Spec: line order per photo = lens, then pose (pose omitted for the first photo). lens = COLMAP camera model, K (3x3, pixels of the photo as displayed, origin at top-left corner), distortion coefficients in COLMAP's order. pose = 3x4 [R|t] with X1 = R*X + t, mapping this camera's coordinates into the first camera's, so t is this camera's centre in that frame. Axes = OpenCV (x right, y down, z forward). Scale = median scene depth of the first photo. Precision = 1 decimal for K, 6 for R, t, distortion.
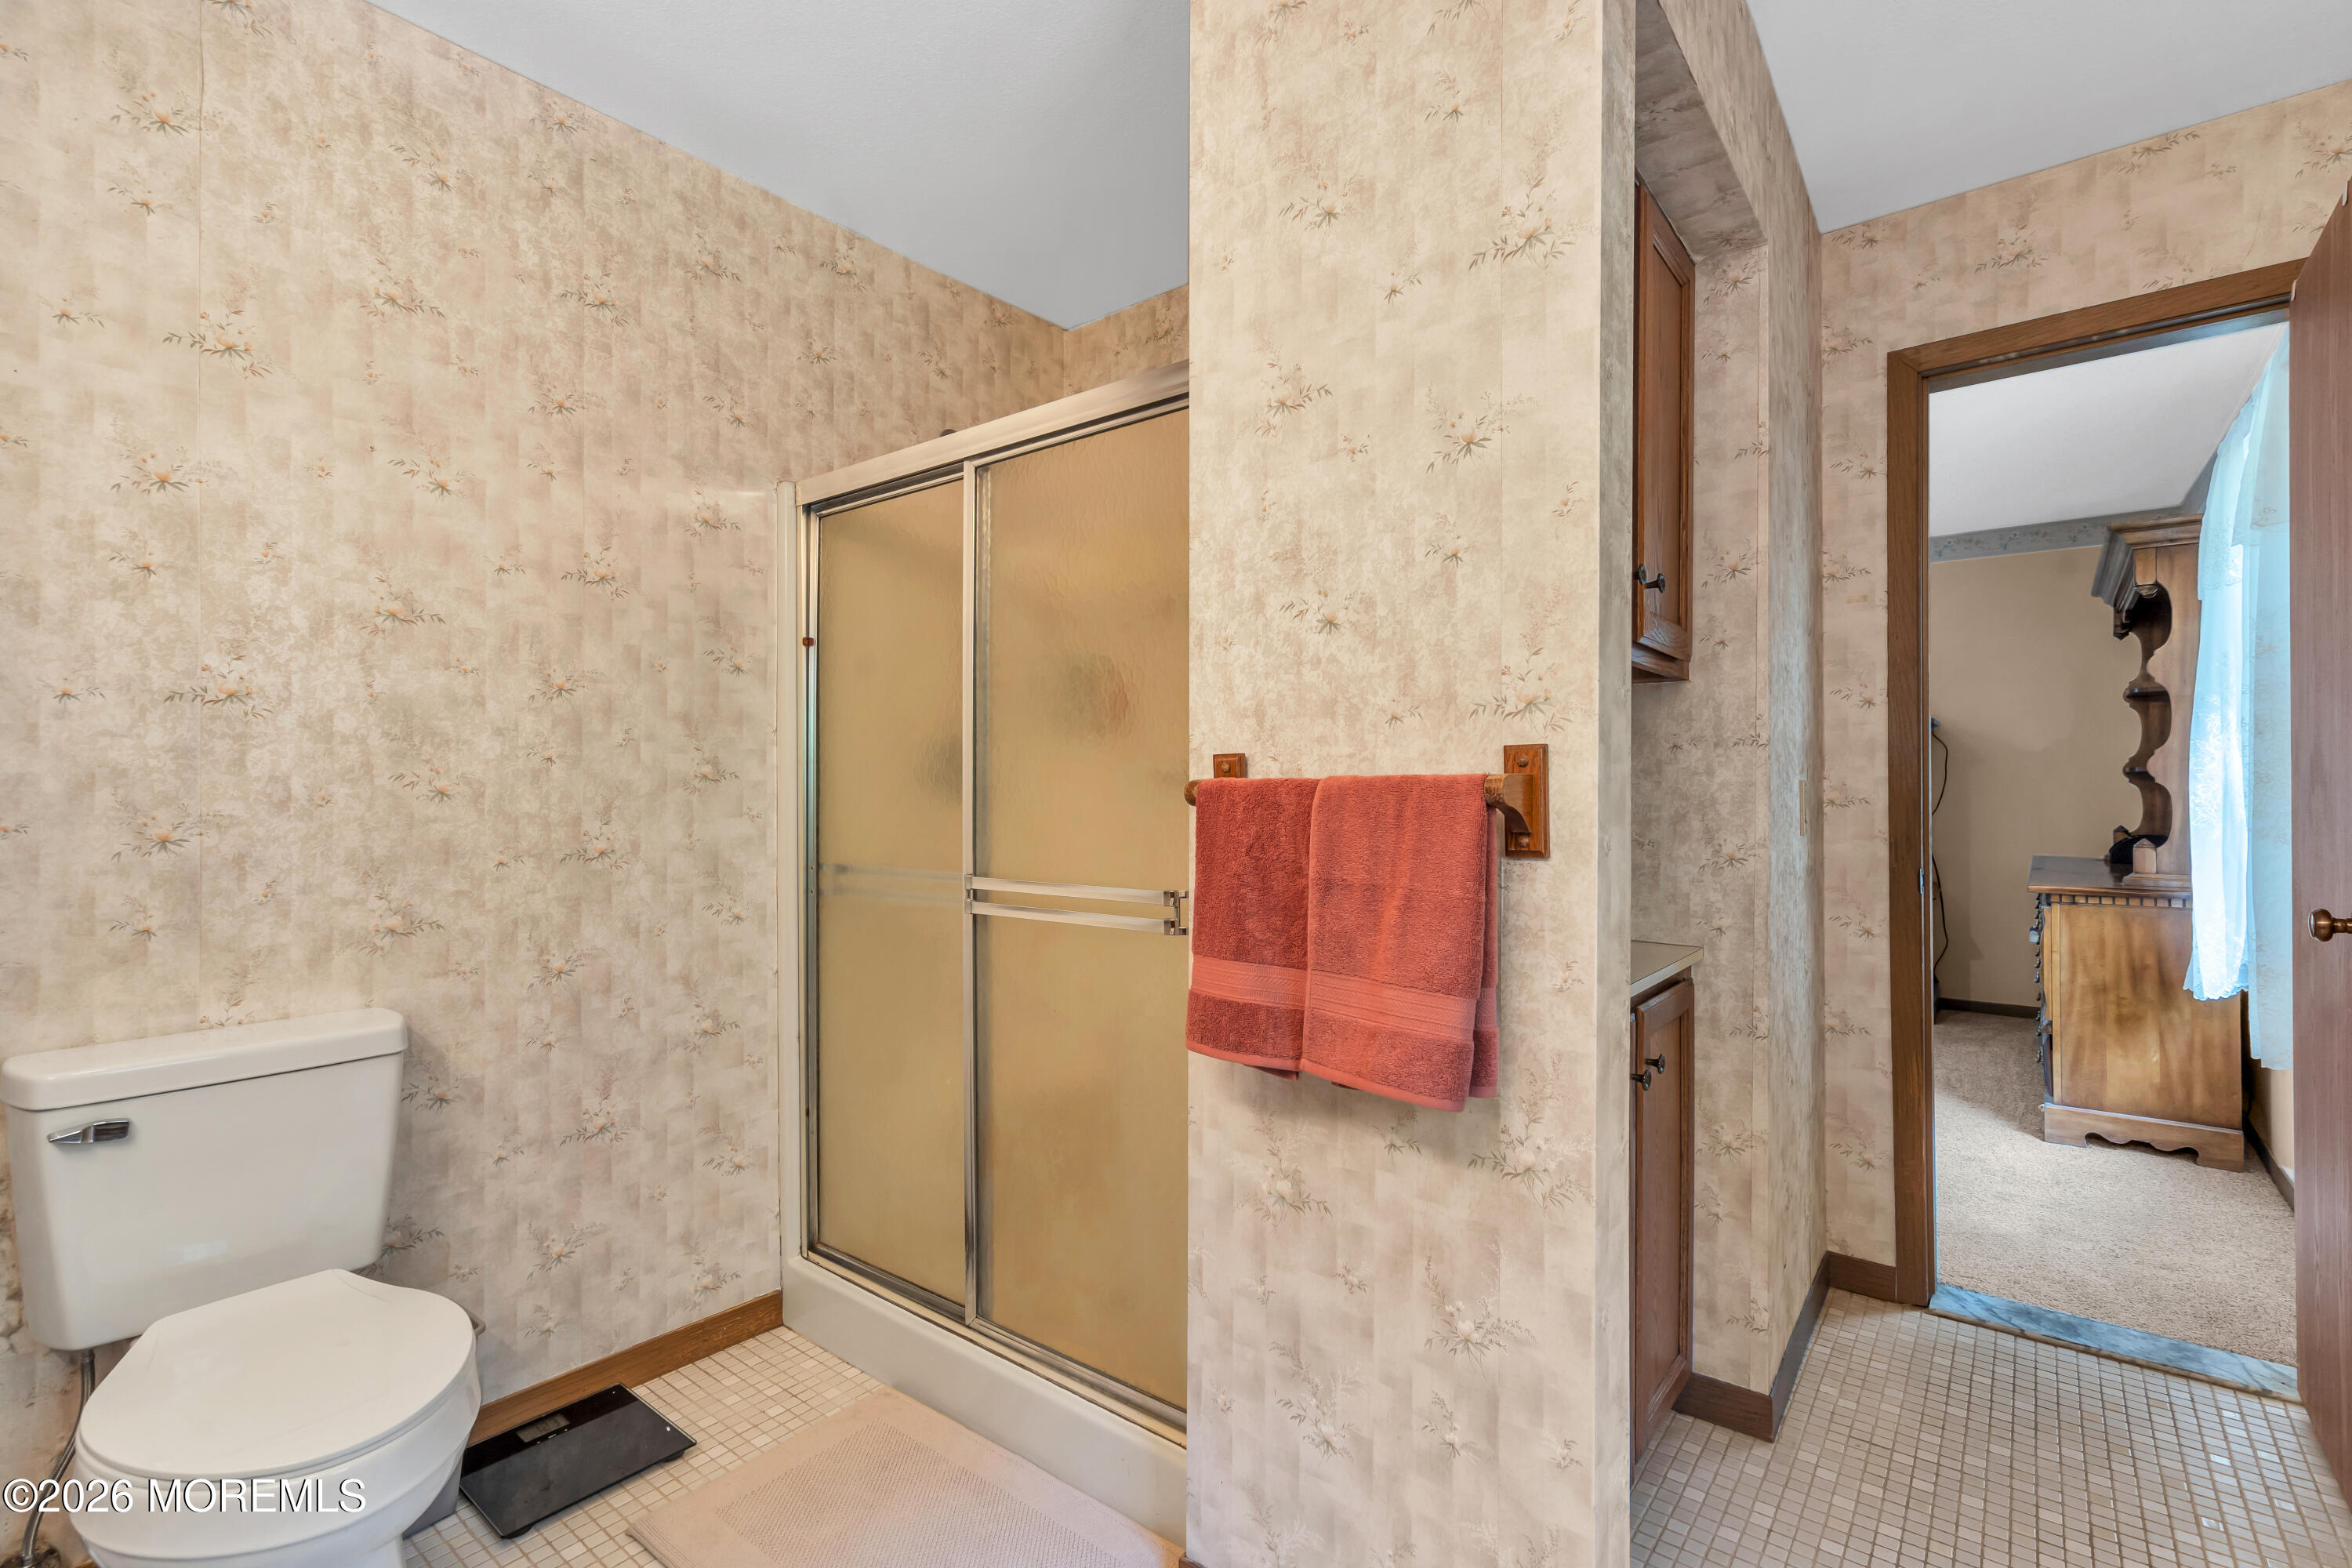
lens RADIAL K [[1053.8, 0, 1176.0], [0, 1053.8, 784.0], [0, 0, 1]] dist [-0.002368, -0.000393]
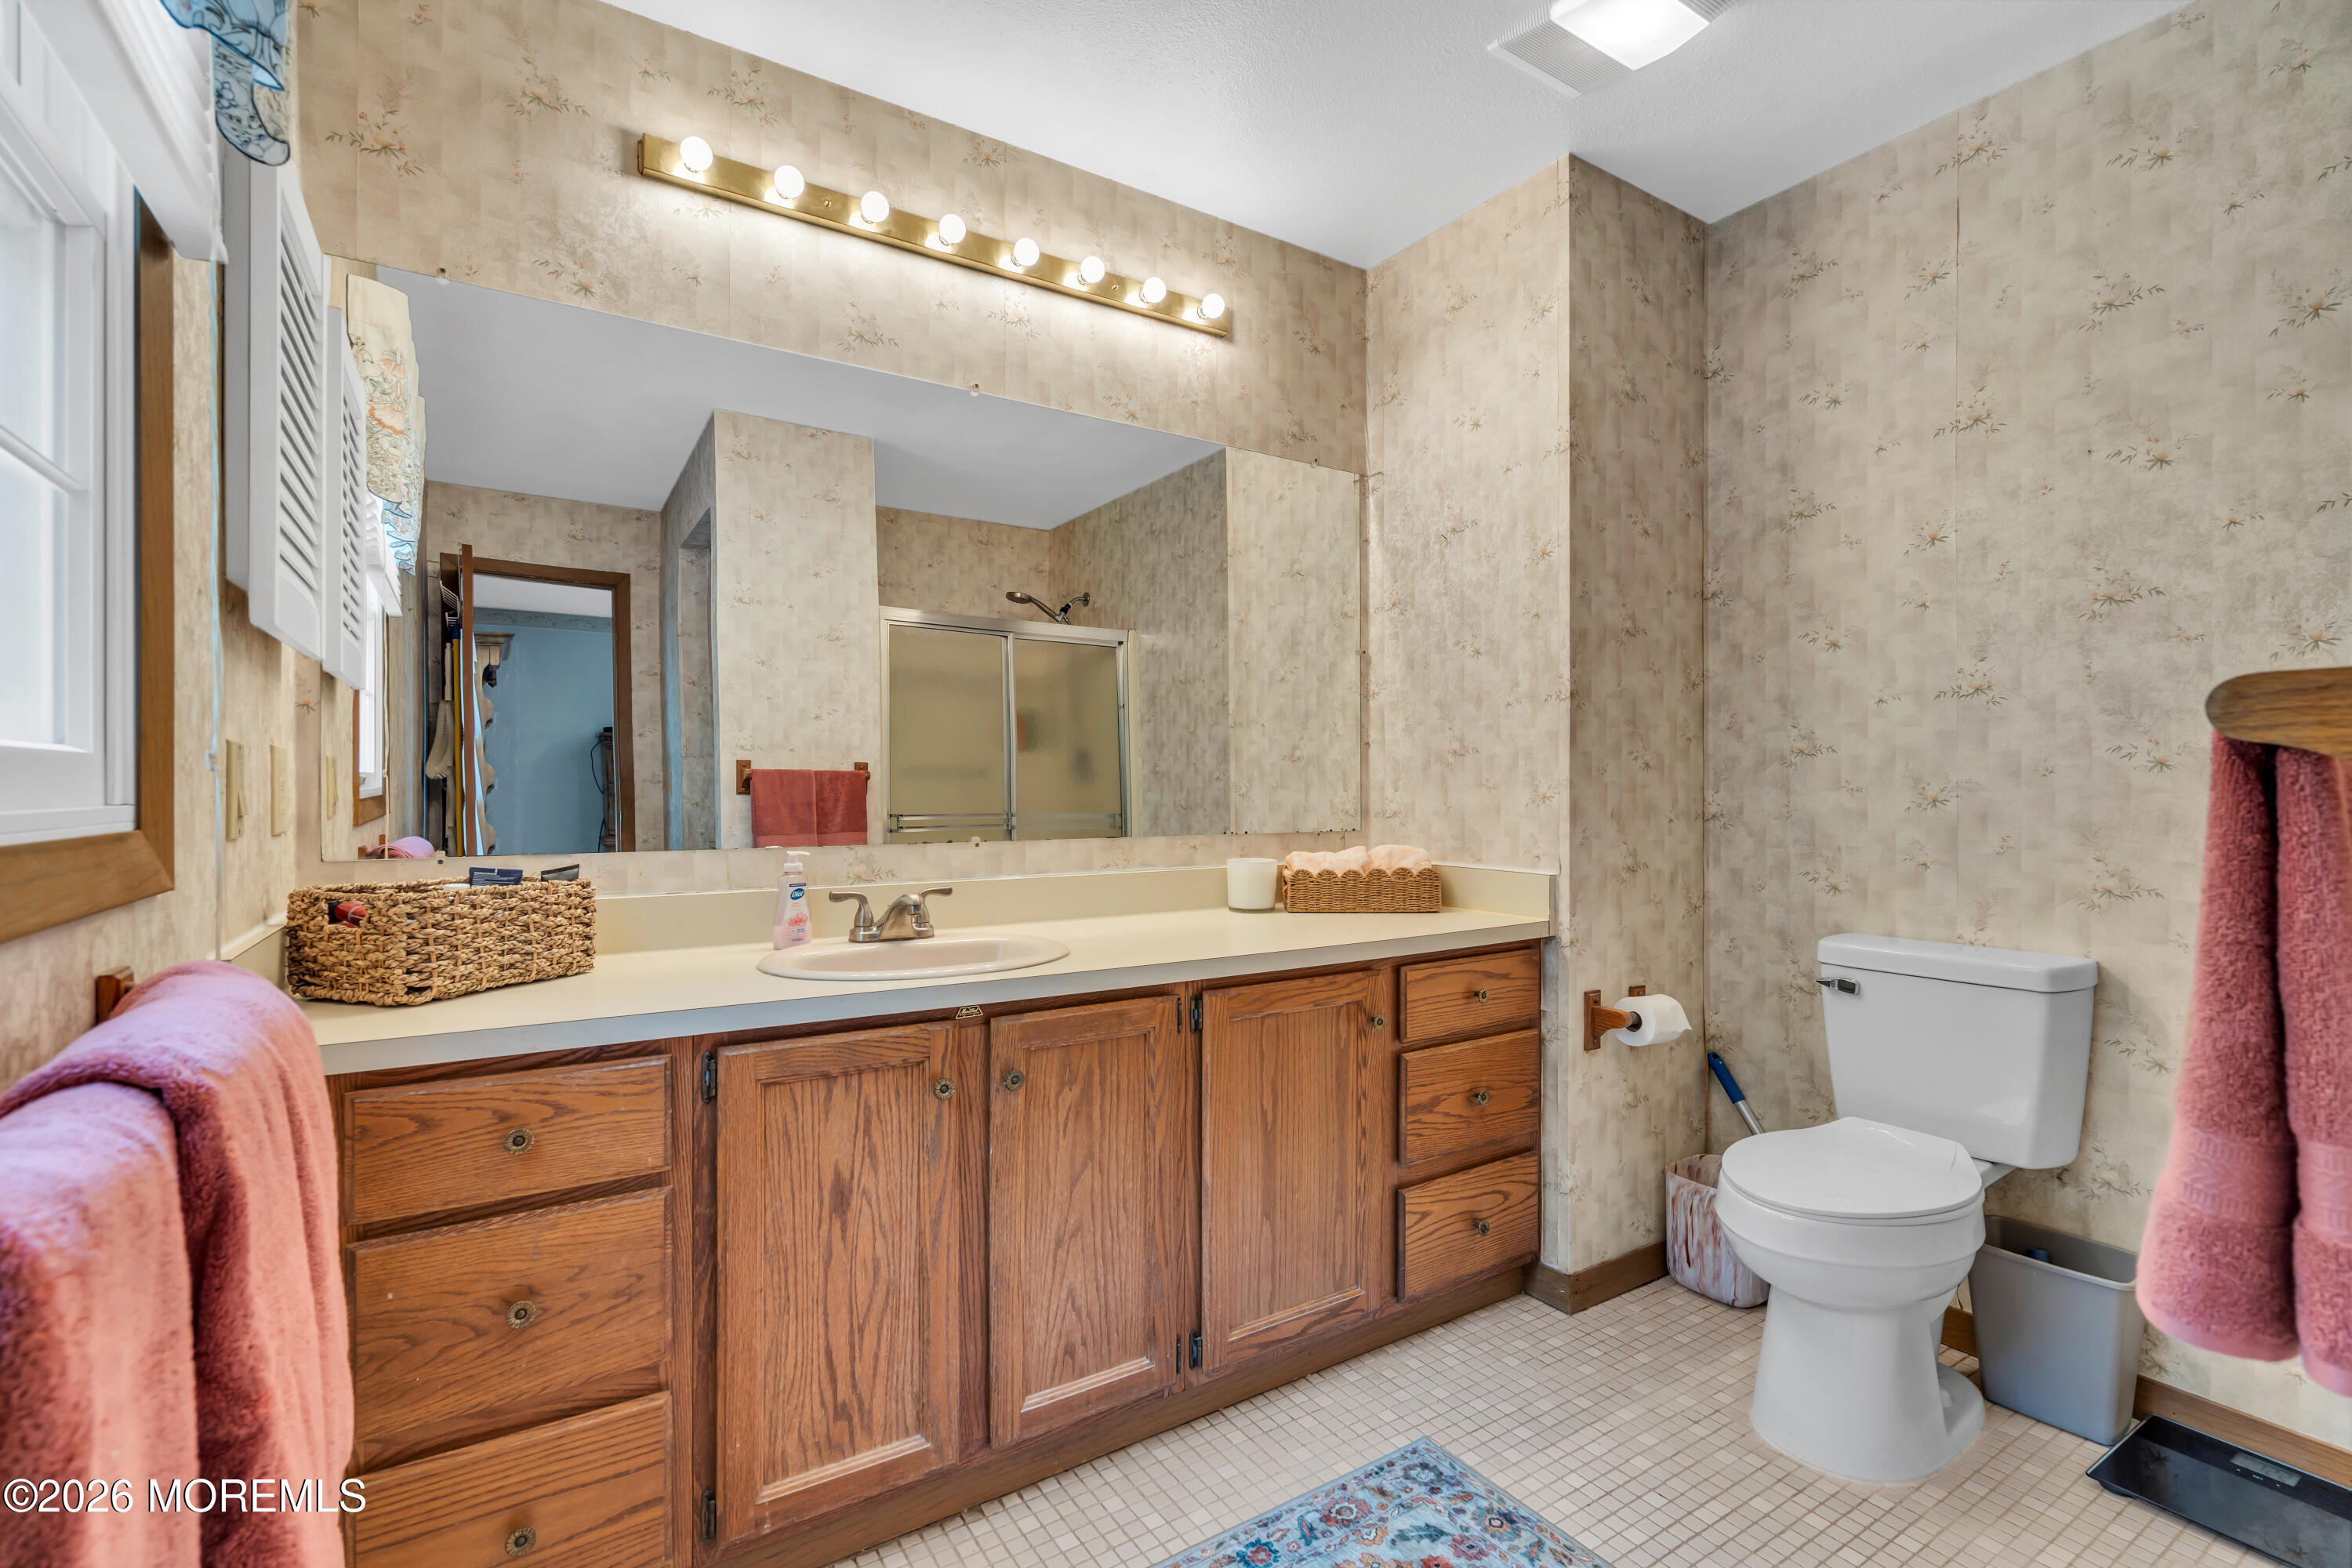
lens RADIAL K [[1053.8, 0, 1176.0], [0, 1053.8, 784.0], [0, 0, 1]] dist [-0.002368, -0.000393]
pose [[-0.323801, 0.001210, -0.946124, 0.590961], [0.004209, 0.999991, -0.000161, 0.025670], [0.946116, -0.004035, -0.323803, 0.449922]]
